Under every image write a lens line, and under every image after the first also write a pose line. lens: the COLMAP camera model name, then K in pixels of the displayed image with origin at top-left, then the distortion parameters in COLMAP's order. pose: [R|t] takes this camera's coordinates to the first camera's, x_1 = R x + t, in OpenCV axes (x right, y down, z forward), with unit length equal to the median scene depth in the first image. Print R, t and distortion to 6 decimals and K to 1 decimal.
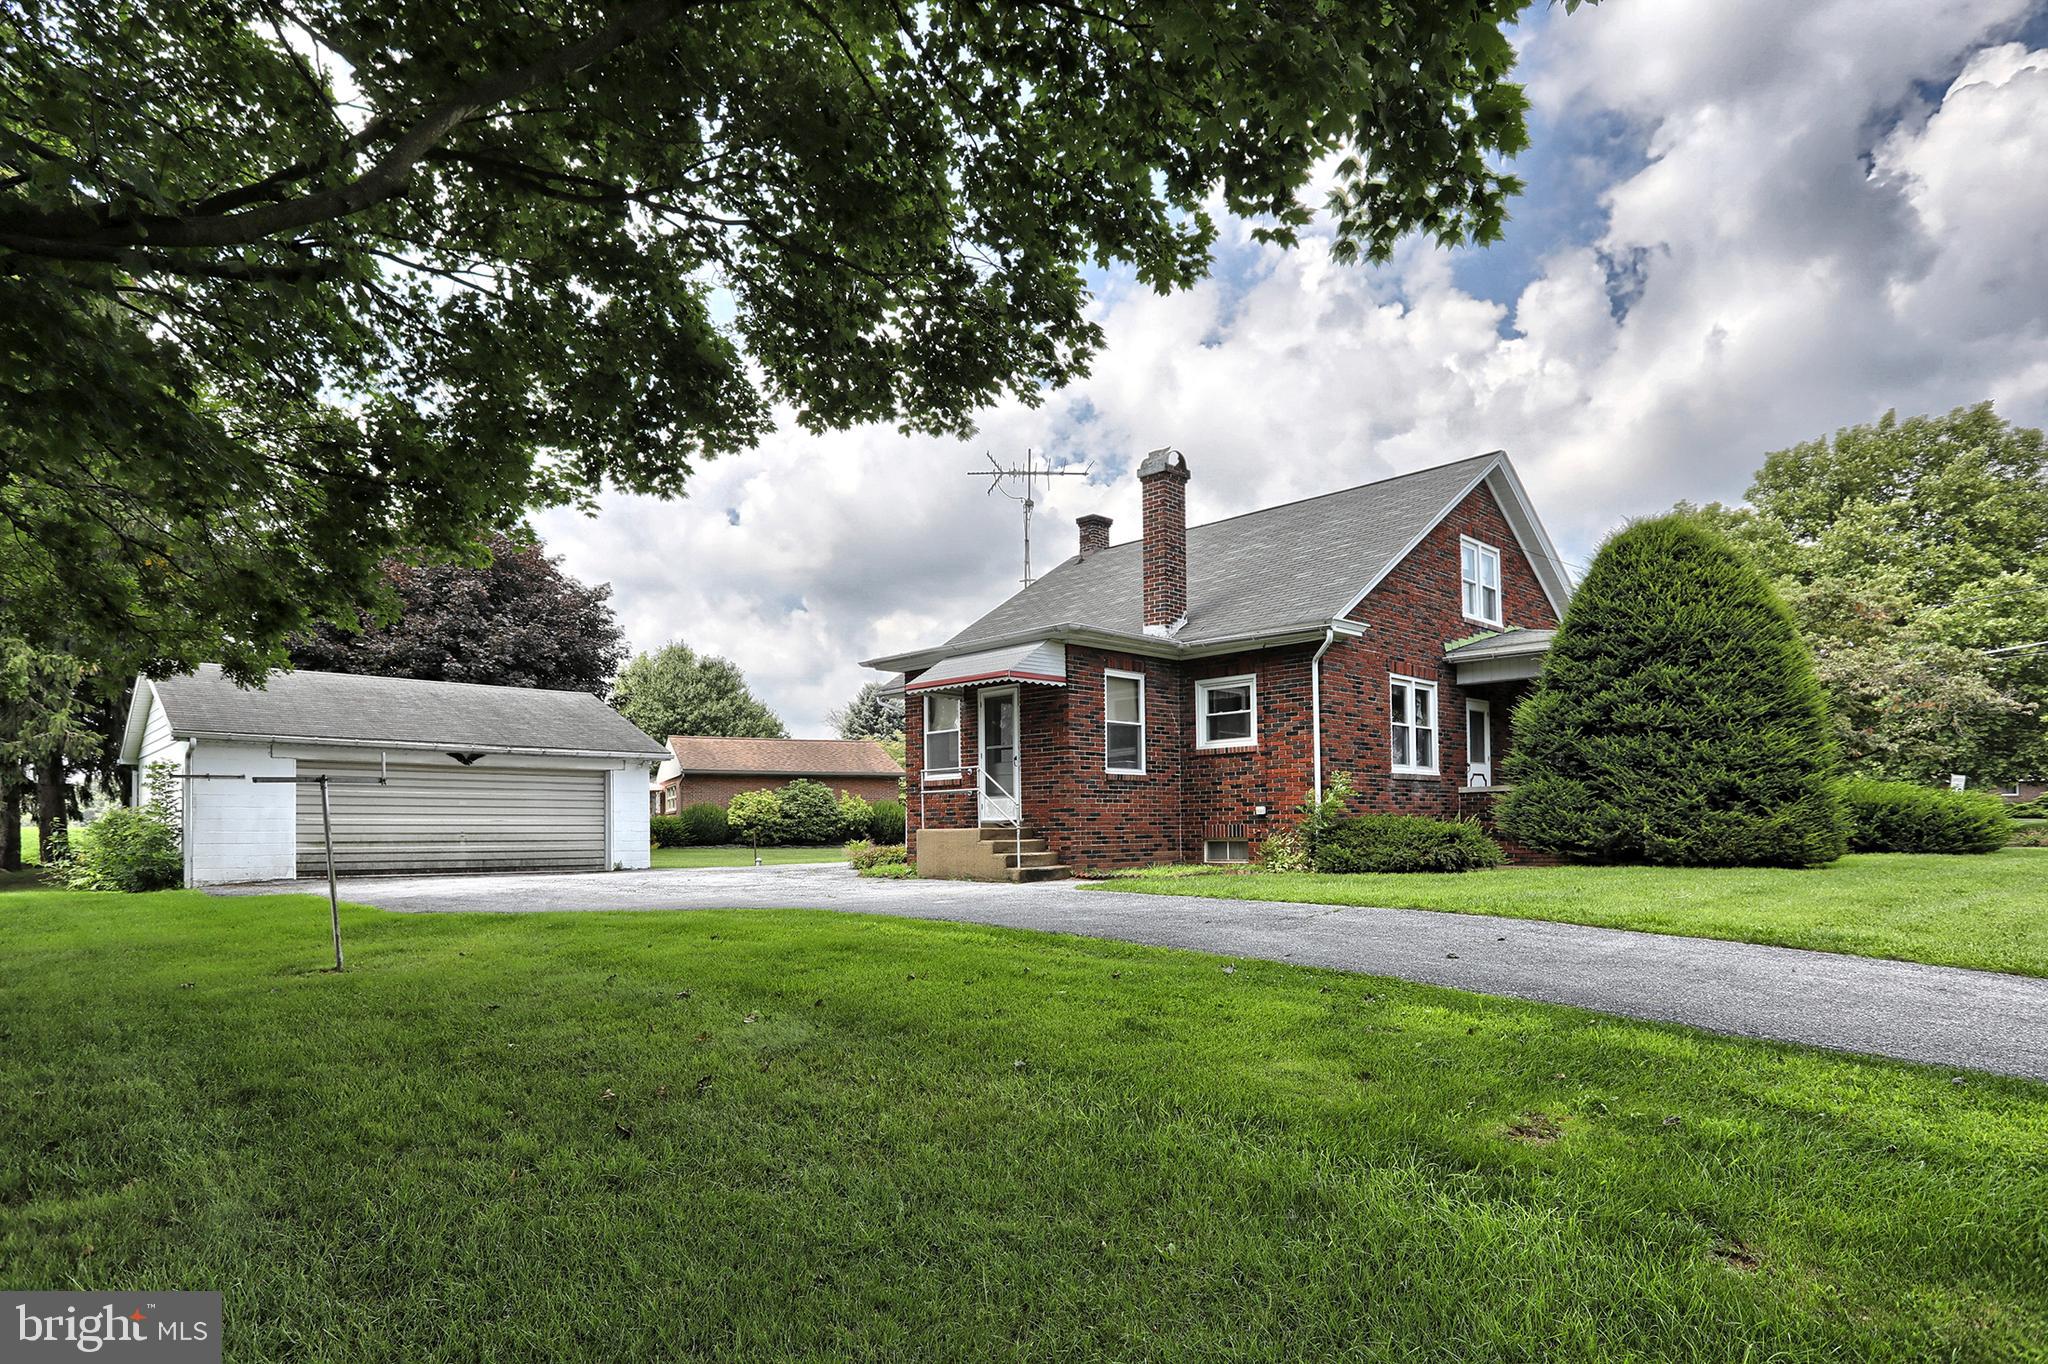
lens RADIAL K [[1095.8, 0, 1030.8], [0, 1095.8, 711.2], [0, 0, 1]] dist [-0.079969, 0.049329]
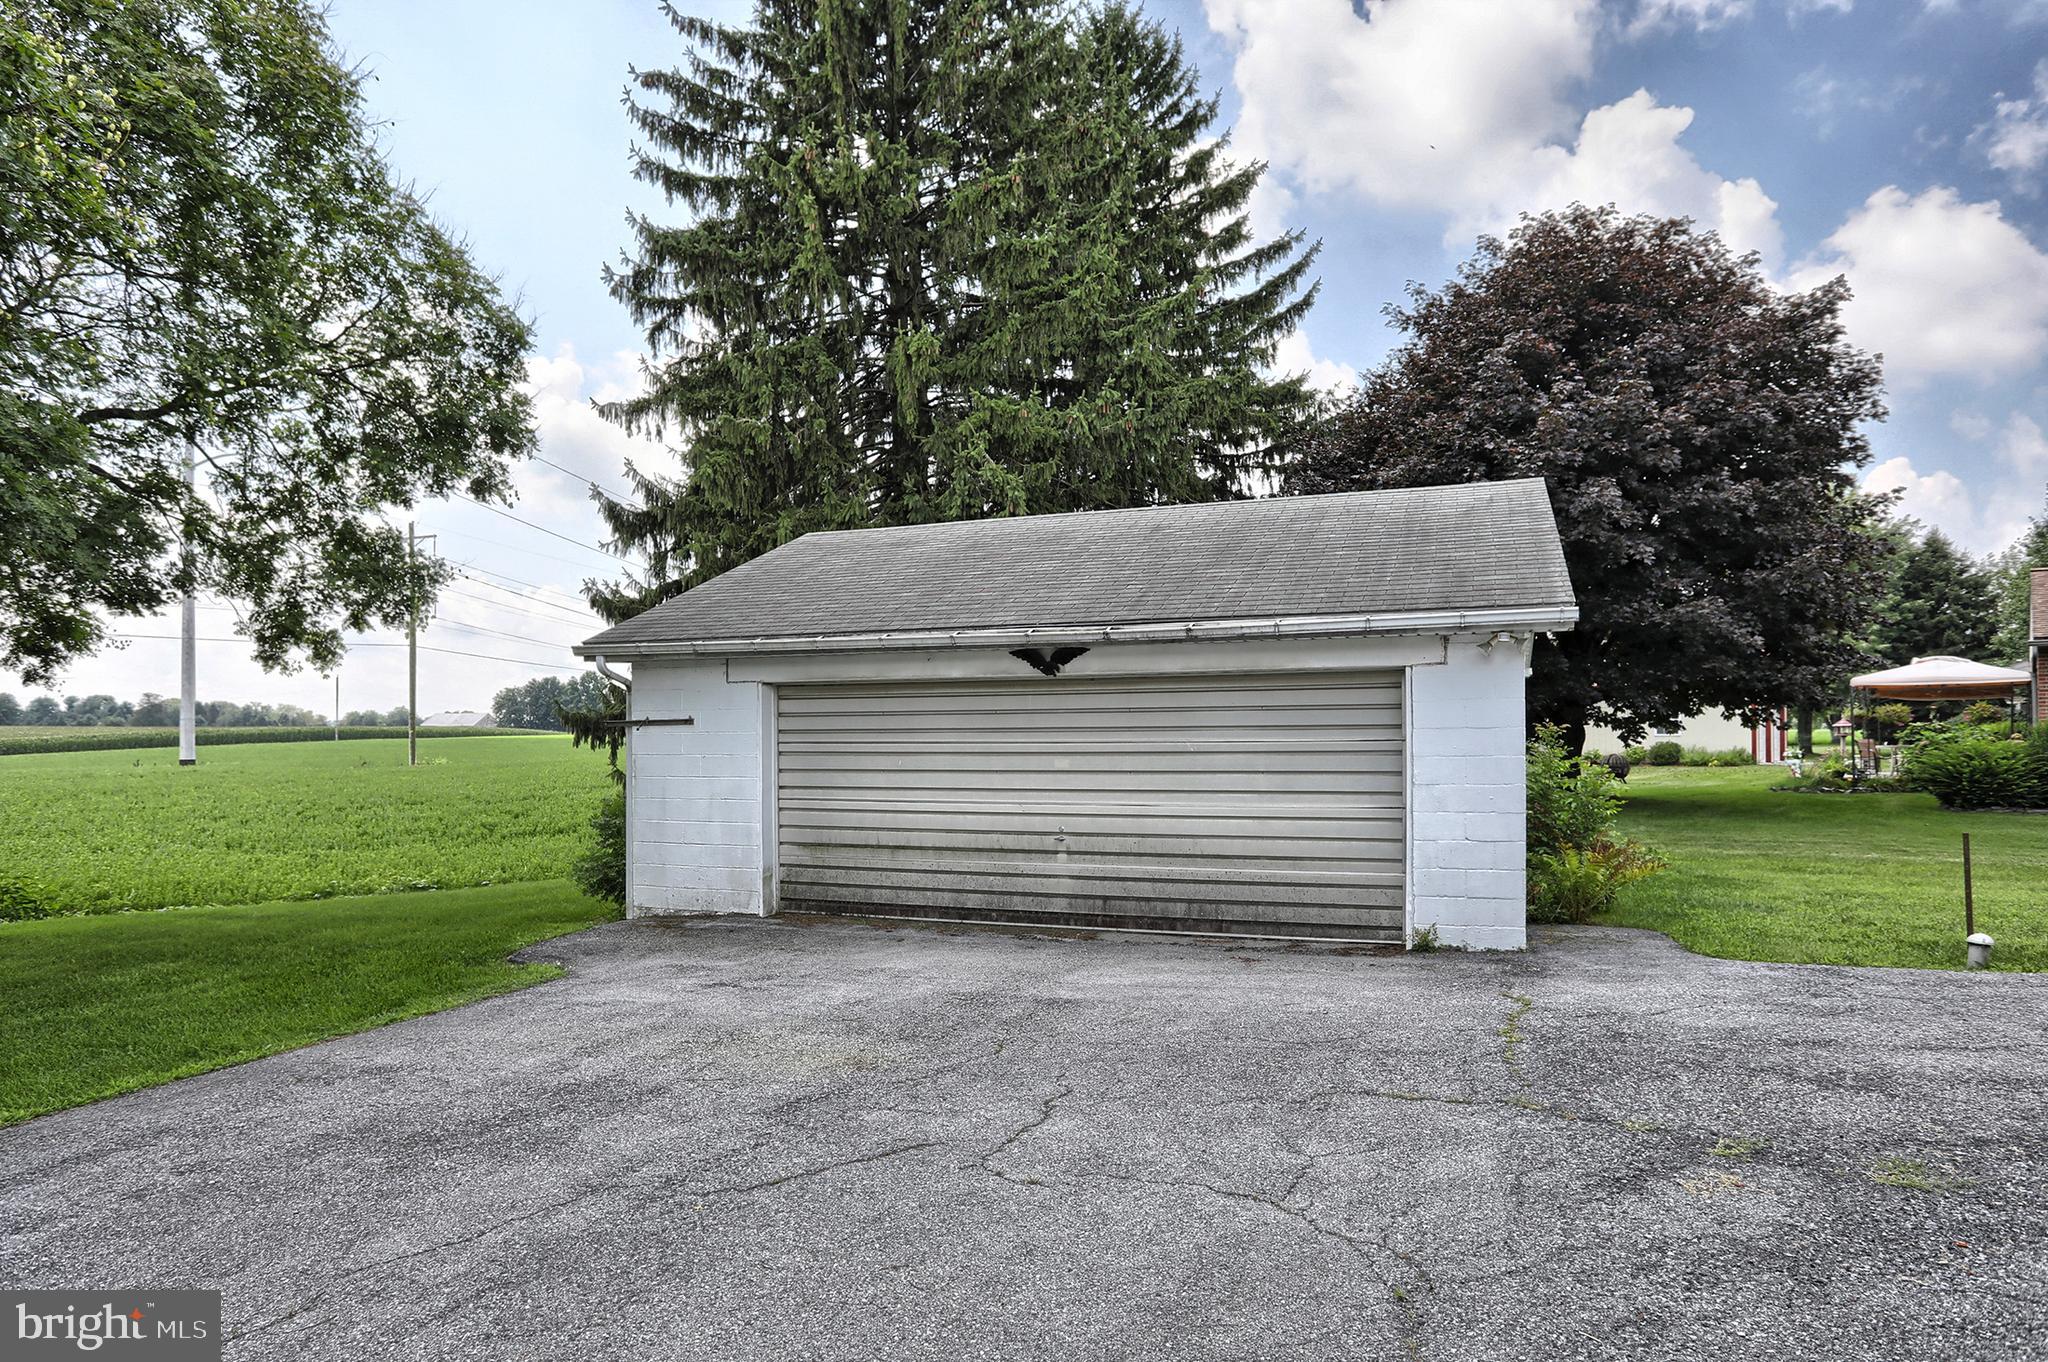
lens RADIAL K [[1274.4, 0, 1024.0], [0, 1274.4, 681.0], [0, 0, 1]] dist [-0.000596, 0.000506]
pose [[0.464639, -0.035597, -0.884784, -0.083284], [0.099778, 0.994933, 0.012370, 0.047182], [0.879861, -0.094030, 0.465837, 0.790997]]
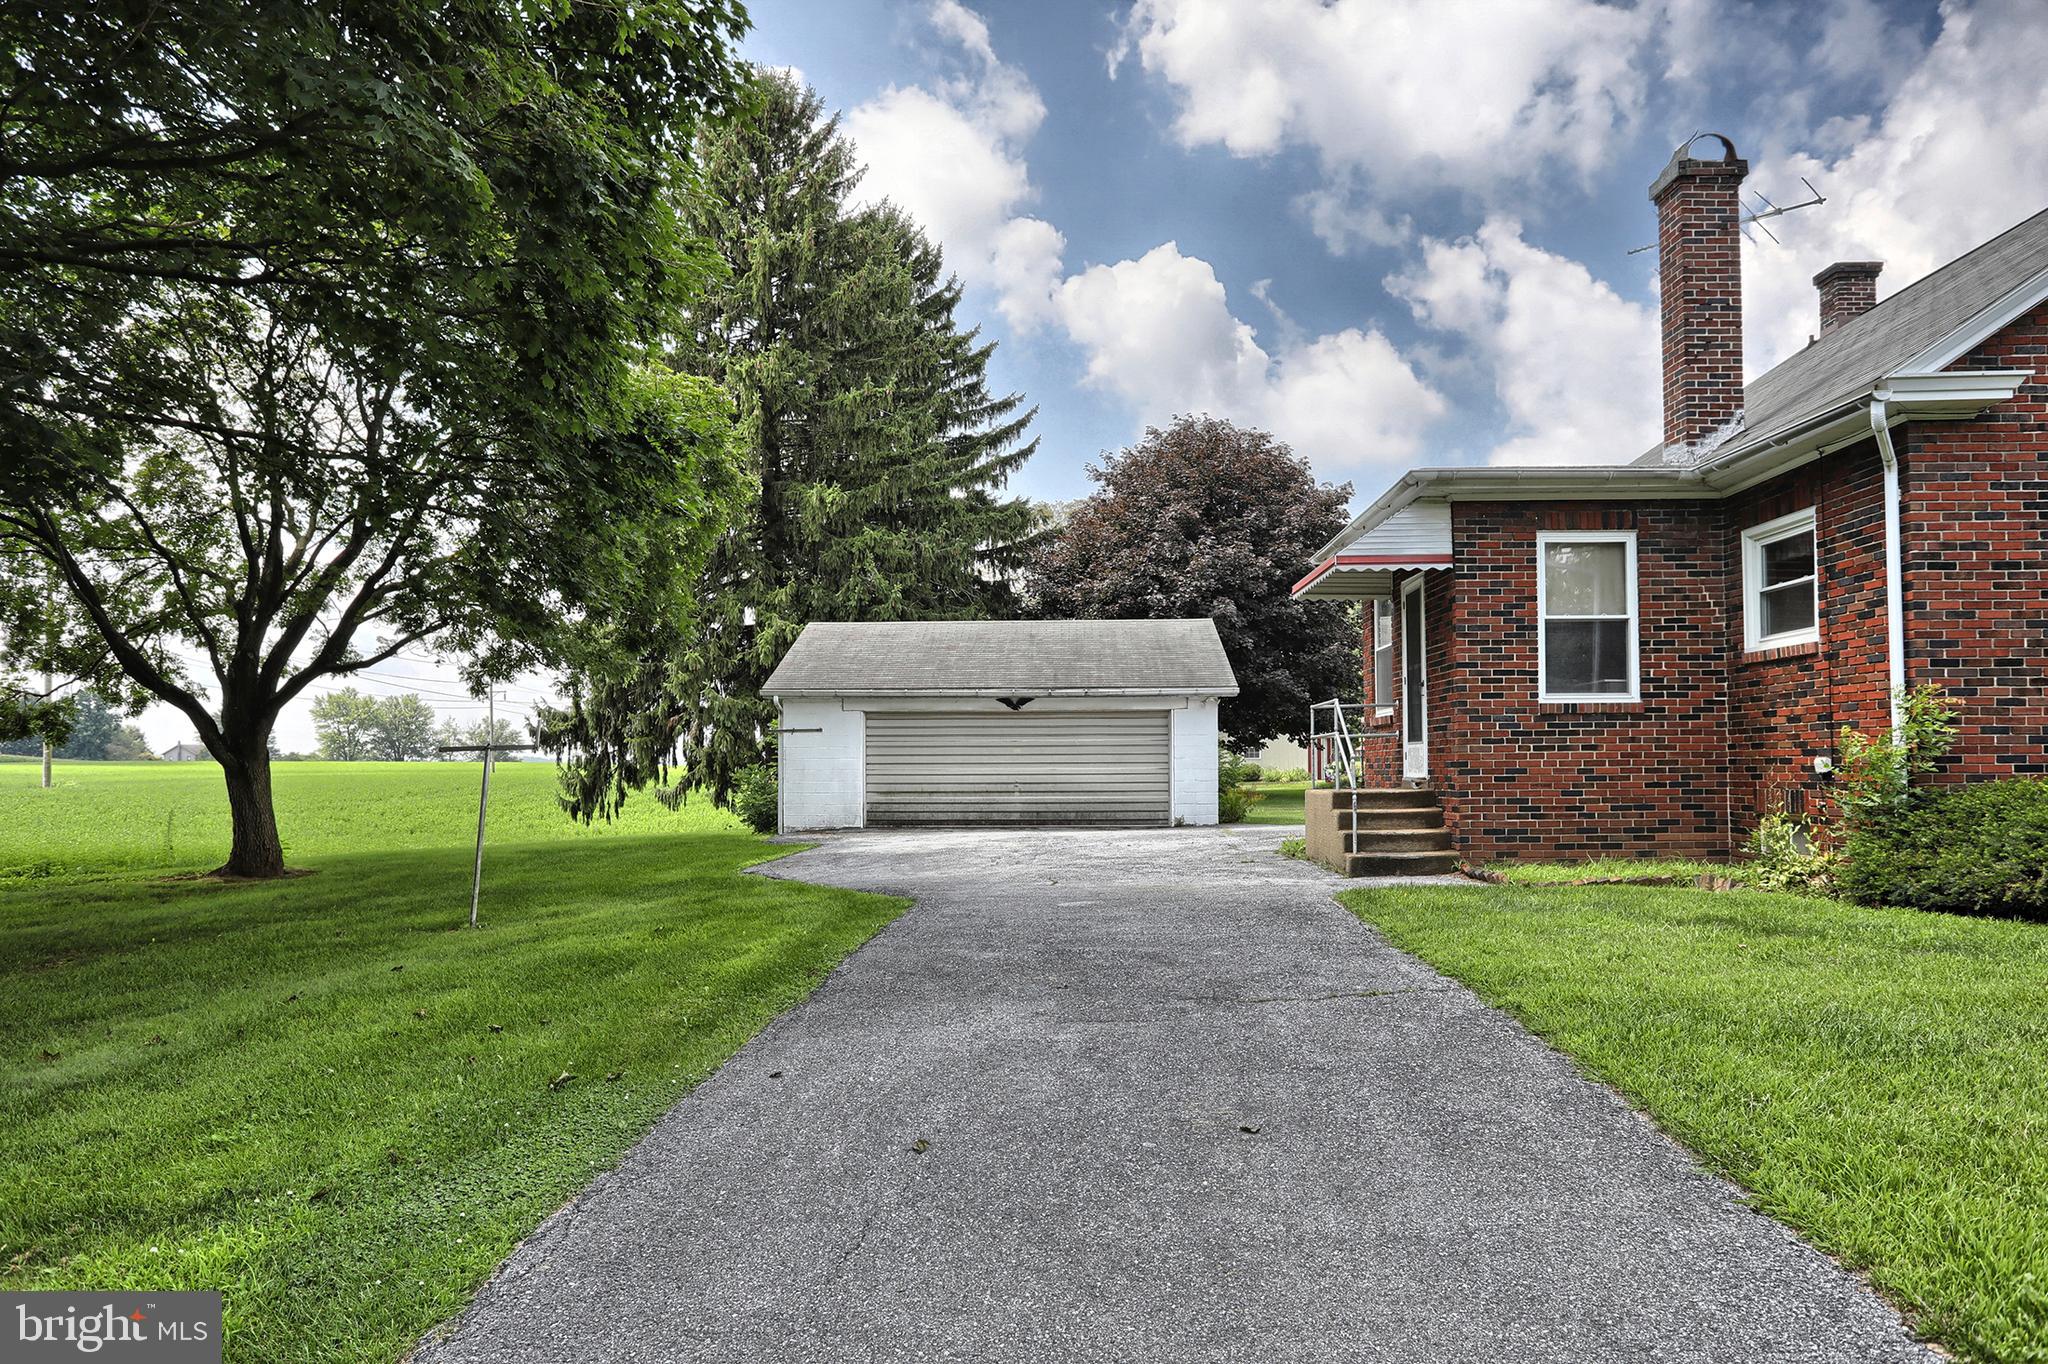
lens RADIAL K [[1274.7, 0, 1033.4], [0, 1274.7, 637.6], [0, 0, 1]] dist [-0.021875, 0.000773]
pose [[0.708814, -0.067310, -0.702177, 0.287052], [0.075522, 0.996957, -0.019332, 0.009884], [0.701341, -0.039327, 0.711740, 0.233156]]
